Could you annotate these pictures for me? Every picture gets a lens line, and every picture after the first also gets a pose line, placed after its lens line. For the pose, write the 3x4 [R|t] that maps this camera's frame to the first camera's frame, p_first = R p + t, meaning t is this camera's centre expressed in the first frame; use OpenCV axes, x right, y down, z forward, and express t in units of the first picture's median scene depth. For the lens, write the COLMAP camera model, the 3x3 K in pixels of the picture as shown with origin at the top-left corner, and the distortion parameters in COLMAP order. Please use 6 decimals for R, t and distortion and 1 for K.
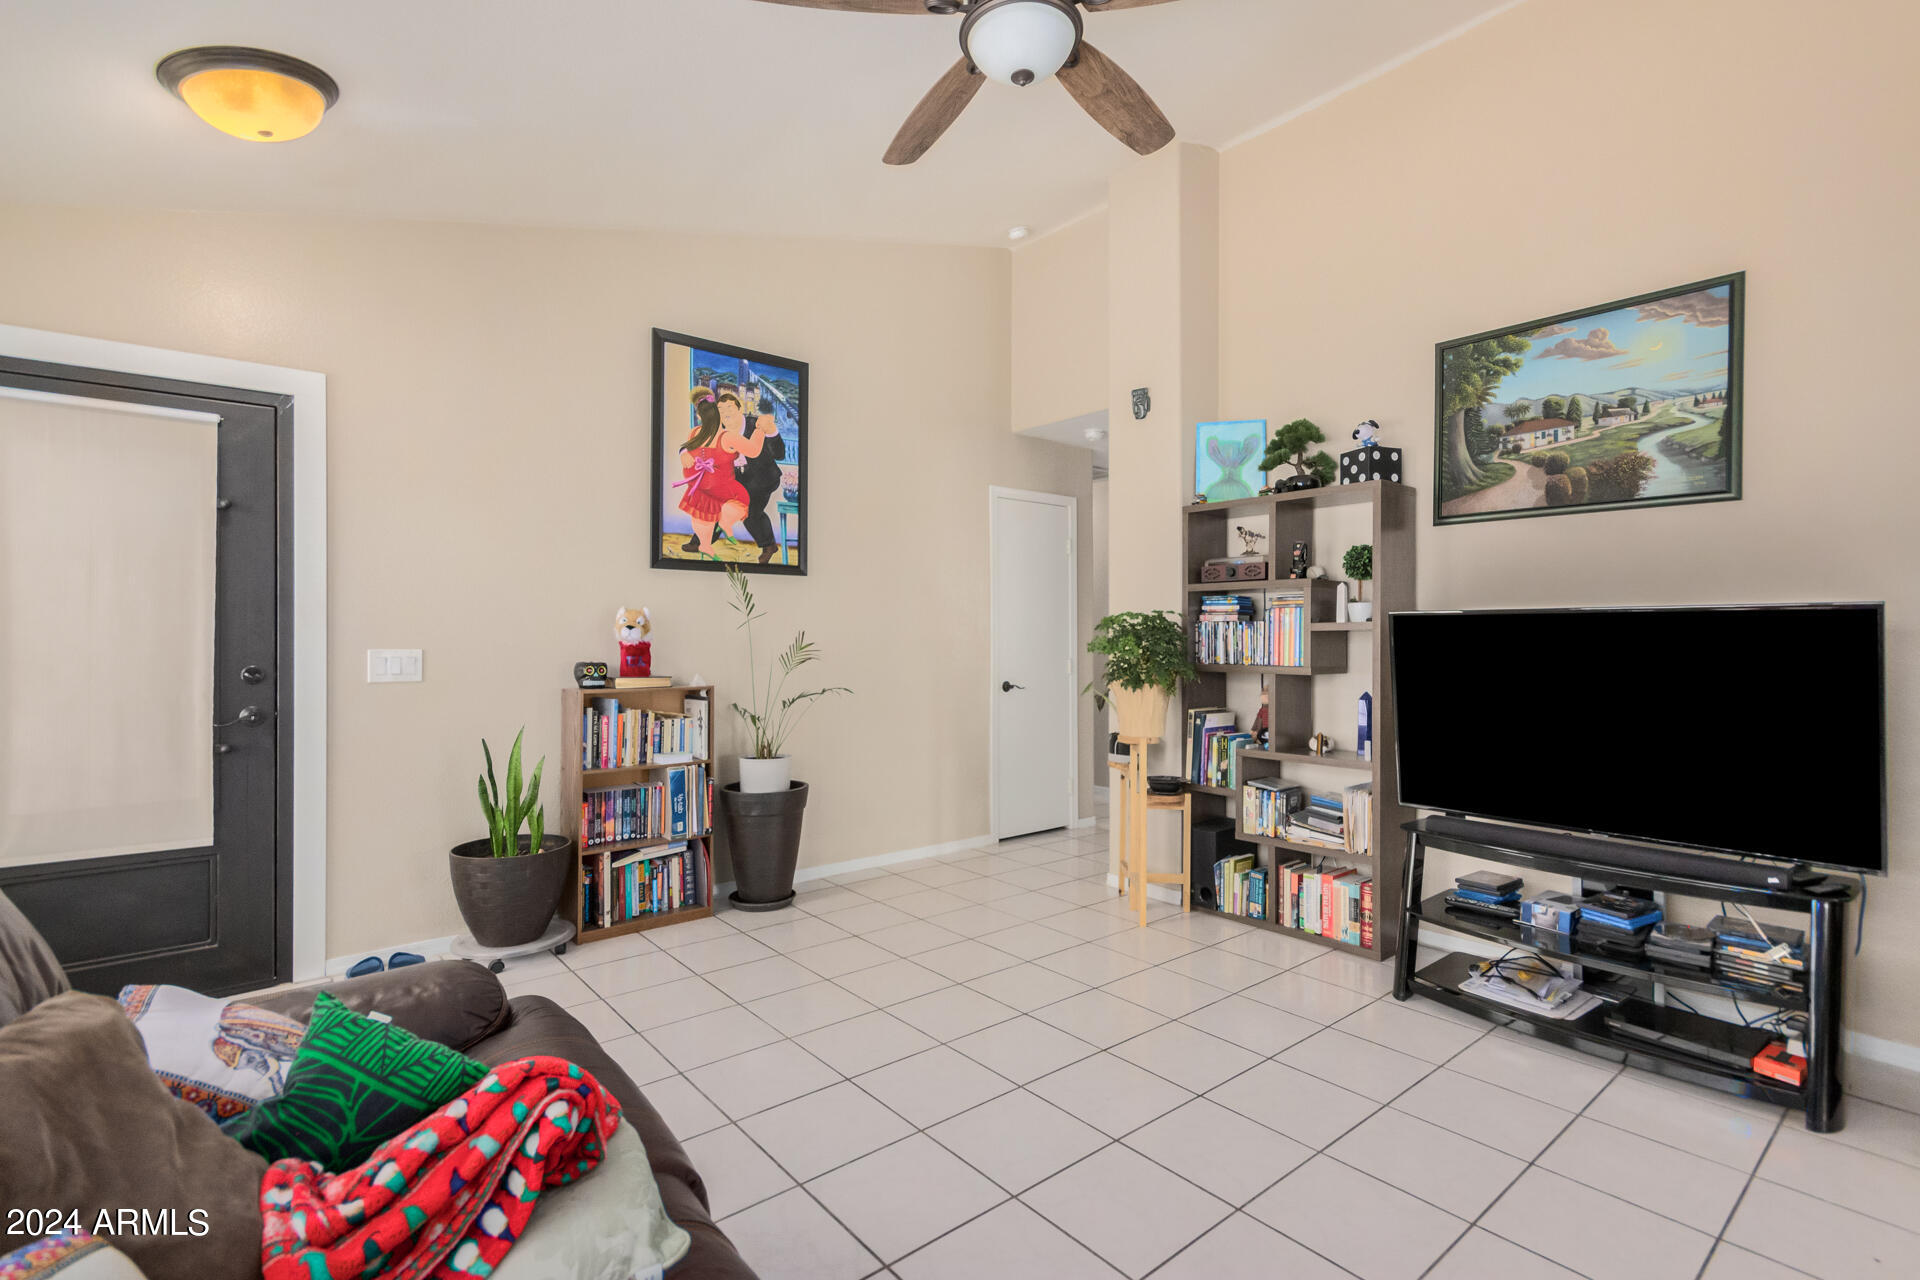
lens RADIAL K [[896.8, 0, 960.0], [0, 896.8, 636.8], [0, 0, 1]] dist [0.008393, 0.000485]
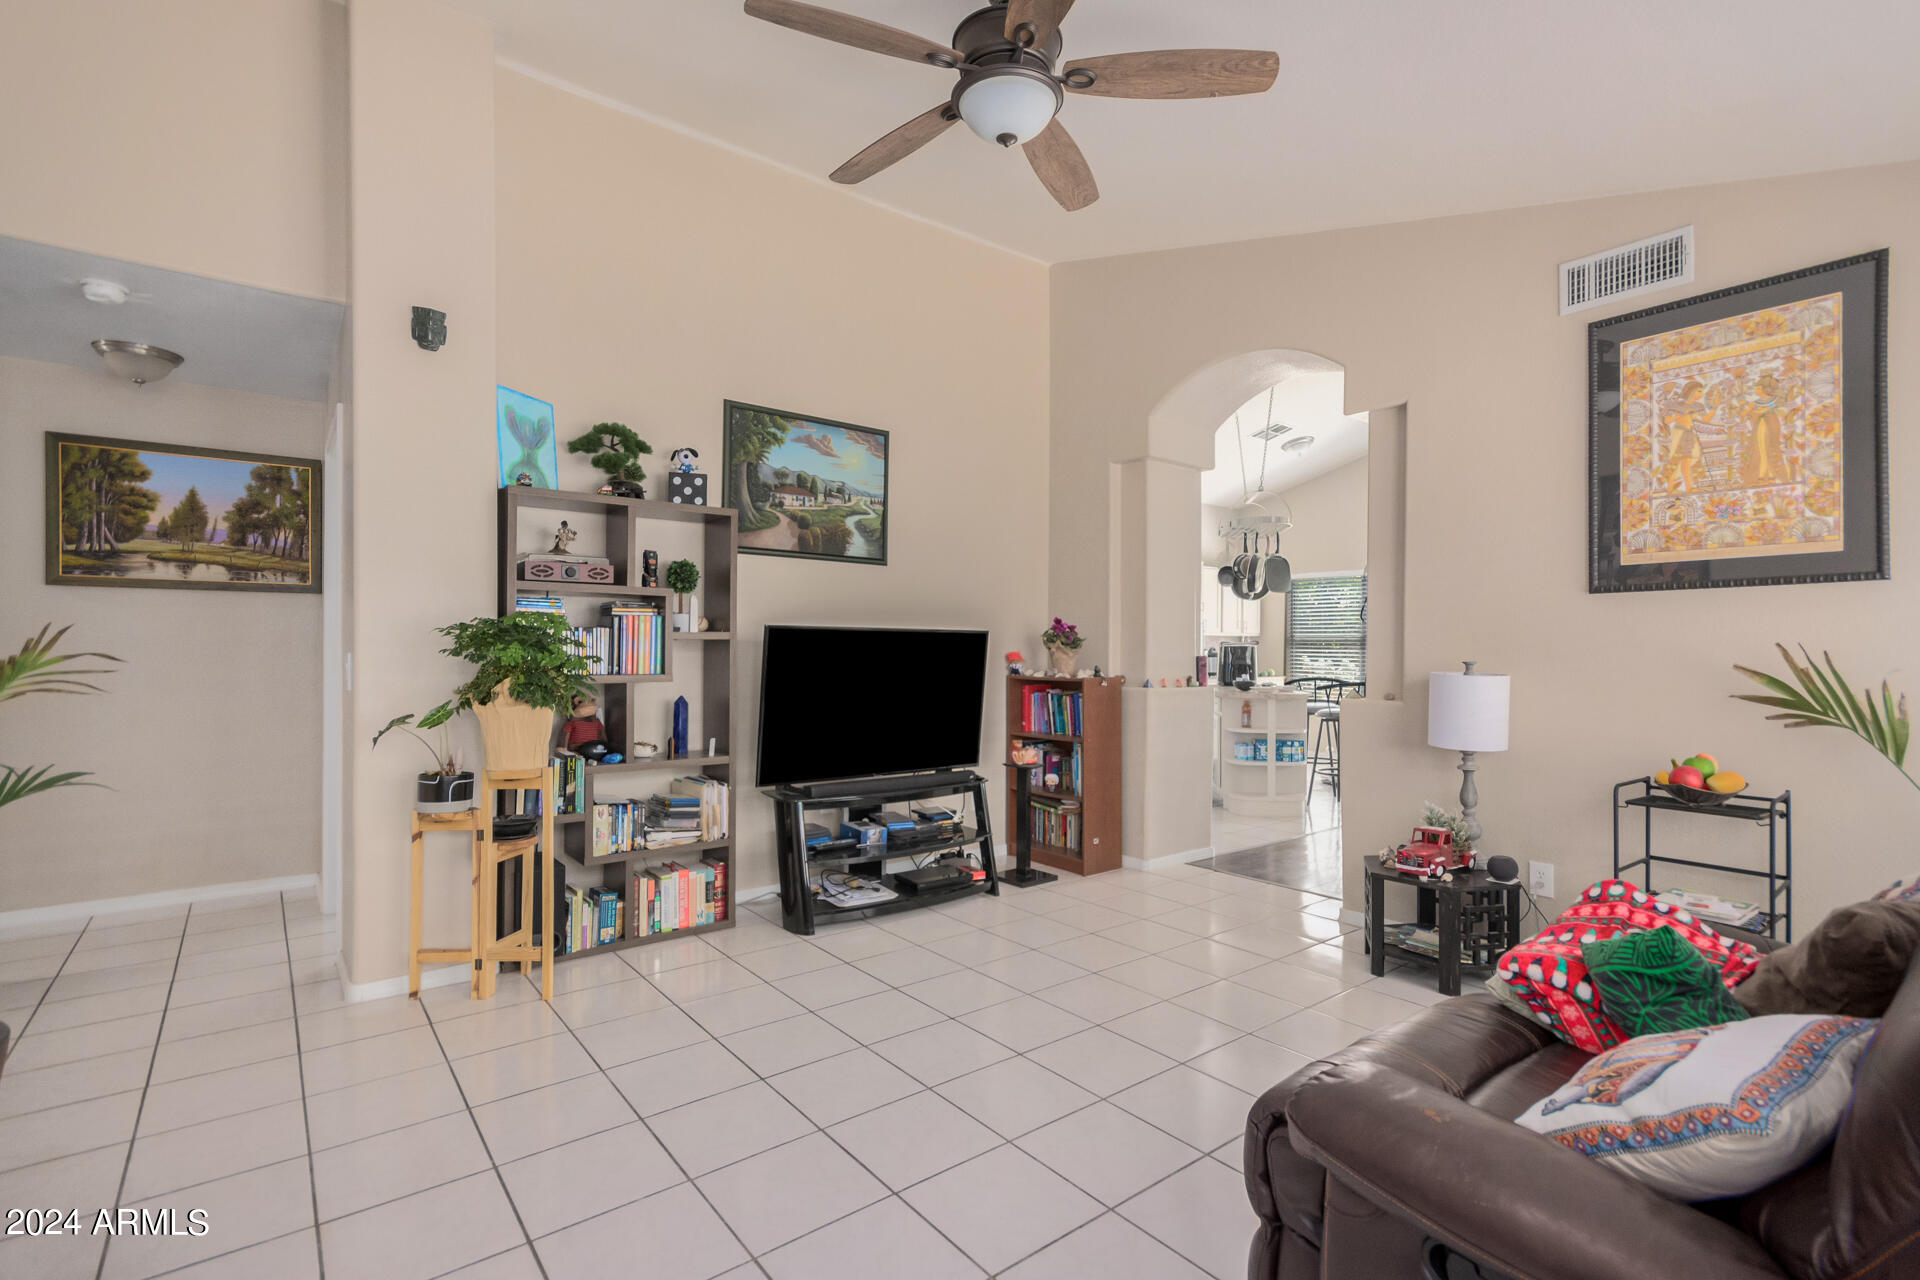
lens RADIAL K [[896.8, 0, 965.3], [0, 896.8, 651.4], [0, 0, 1]] dist [0.008393, 0.000485]
pose [[0.018646, -0.005154, 0.999813, -0.698957], [-0.008869, 0.999947, 0.005320, -0.001461], [-0.999787, -0.008967, 0.018599, 0.704595]]
